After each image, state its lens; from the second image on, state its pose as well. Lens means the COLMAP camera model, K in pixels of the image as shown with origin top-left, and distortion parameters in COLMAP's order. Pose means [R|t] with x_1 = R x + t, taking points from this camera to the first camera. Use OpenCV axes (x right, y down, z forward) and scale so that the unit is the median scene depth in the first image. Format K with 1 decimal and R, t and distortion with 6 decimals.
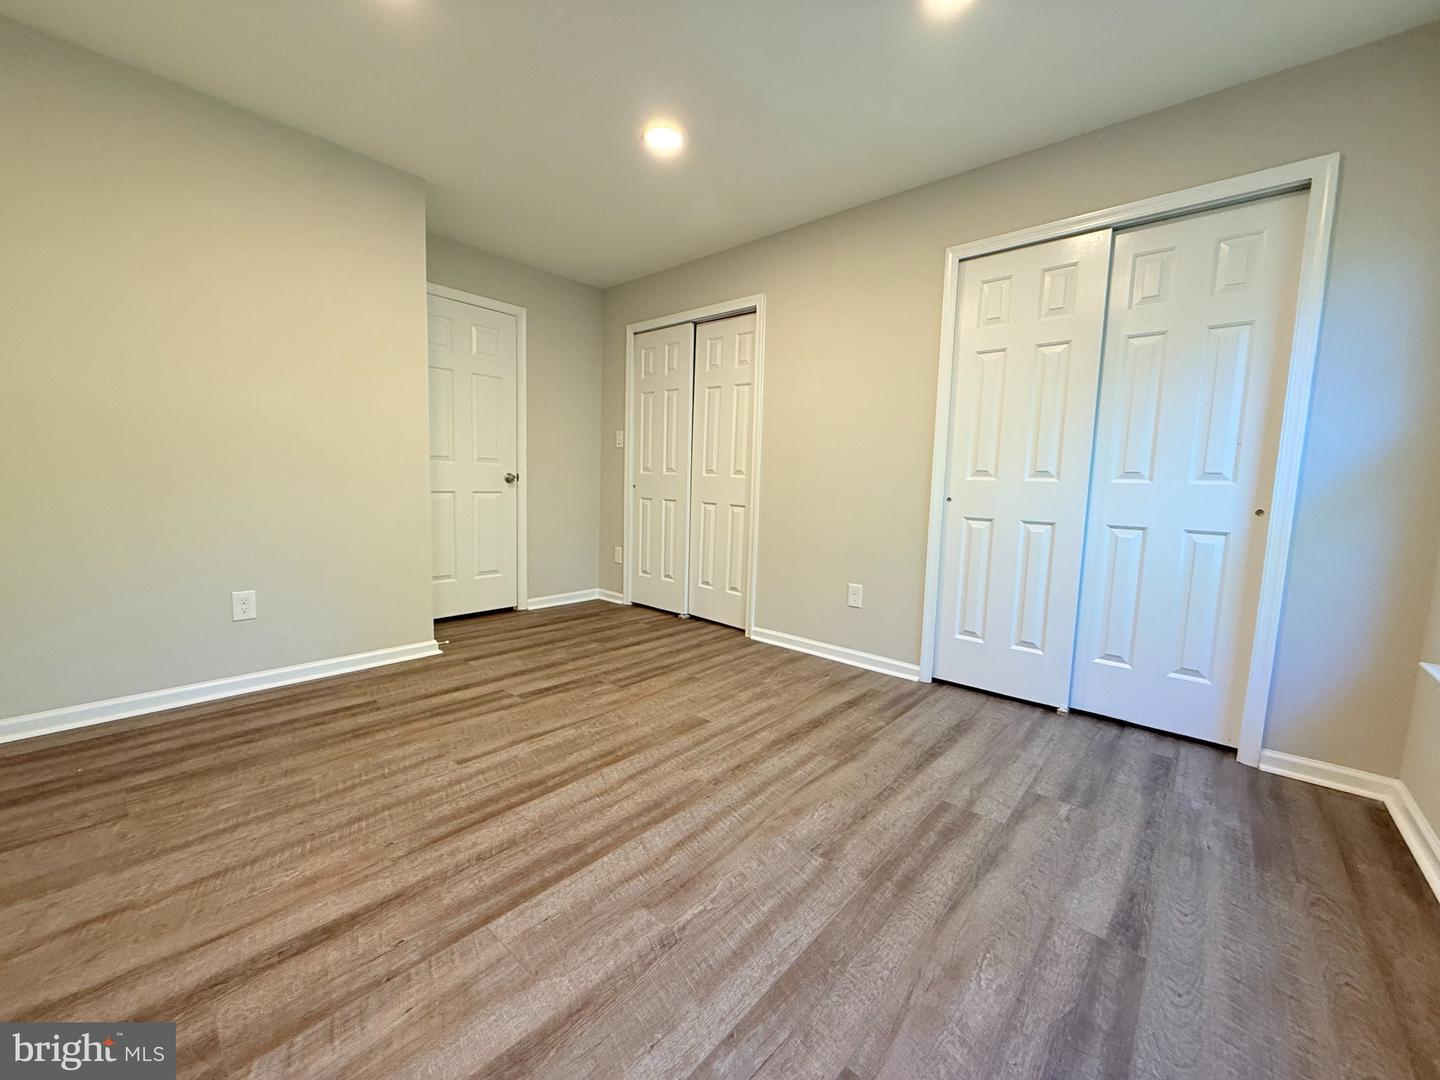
lens RADIAL K [[577.1, 0, 719.2], [0, 577.1, 538.6], [0, 0, 1]] dist [0.001097, 0.000649]
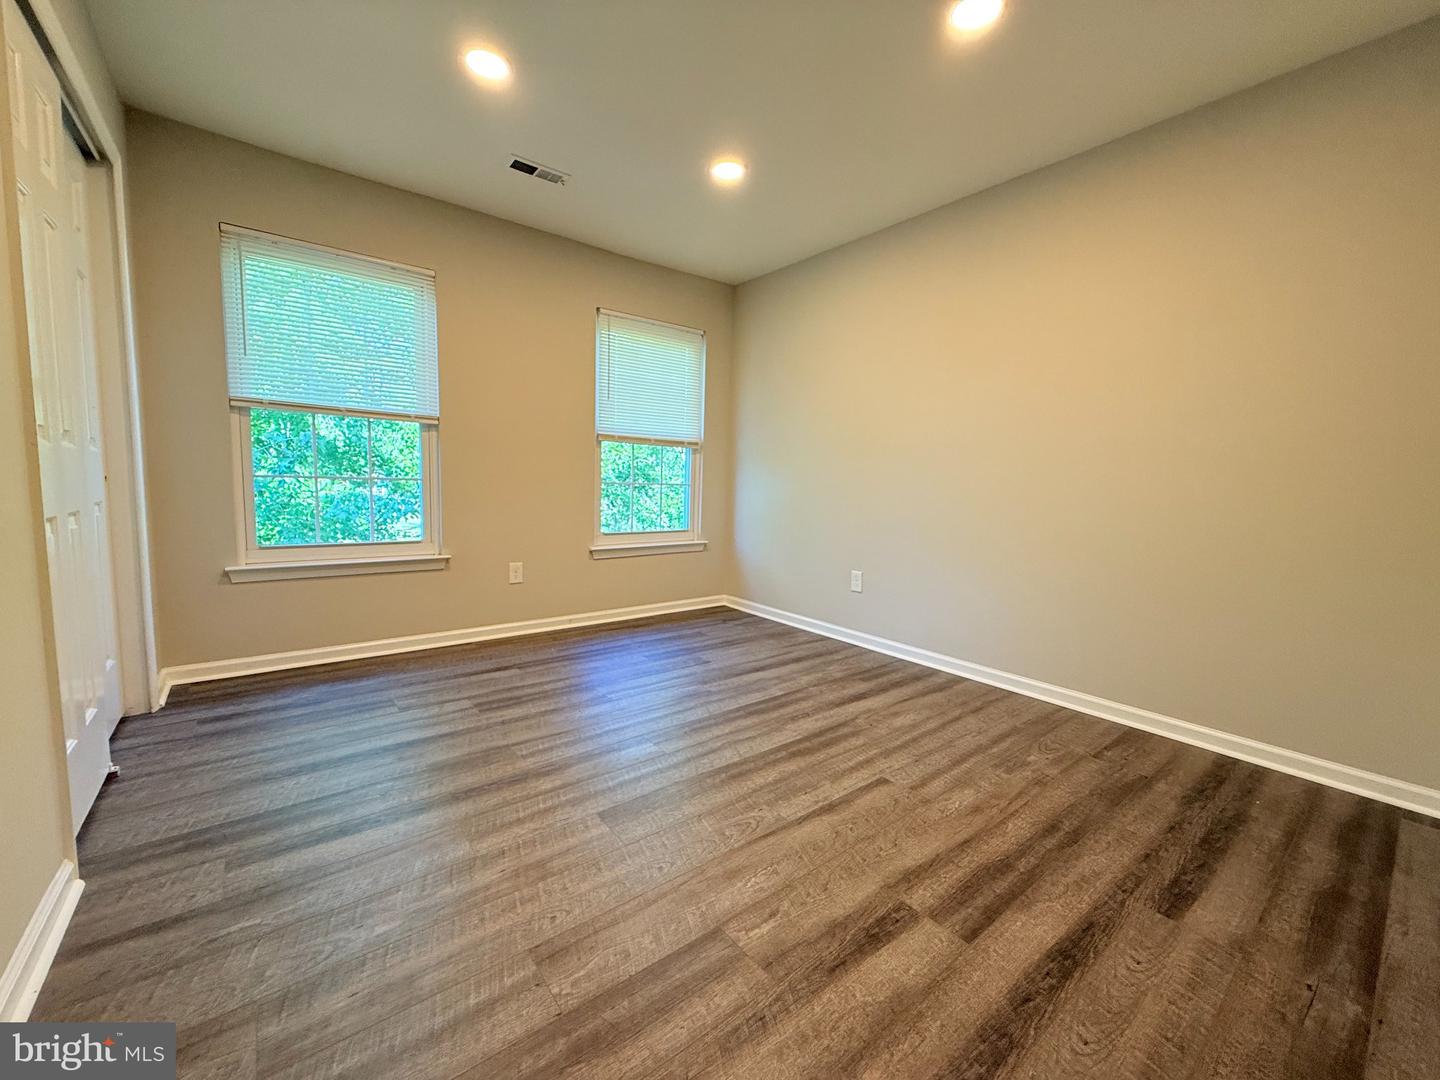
lens RADIAL K [[577.1, 0, 718.0], [0, 577.1, 538.7], [0, 0, 1]] dist [0.001097, 0.000649]
pose [[-0.981477, -0.073481, 0.176929, -0.312983], [-0.036822, 0.978655, 0.202186, -0.196130], [-0.188009, 0.191926, -0.963233, 1.901552]]
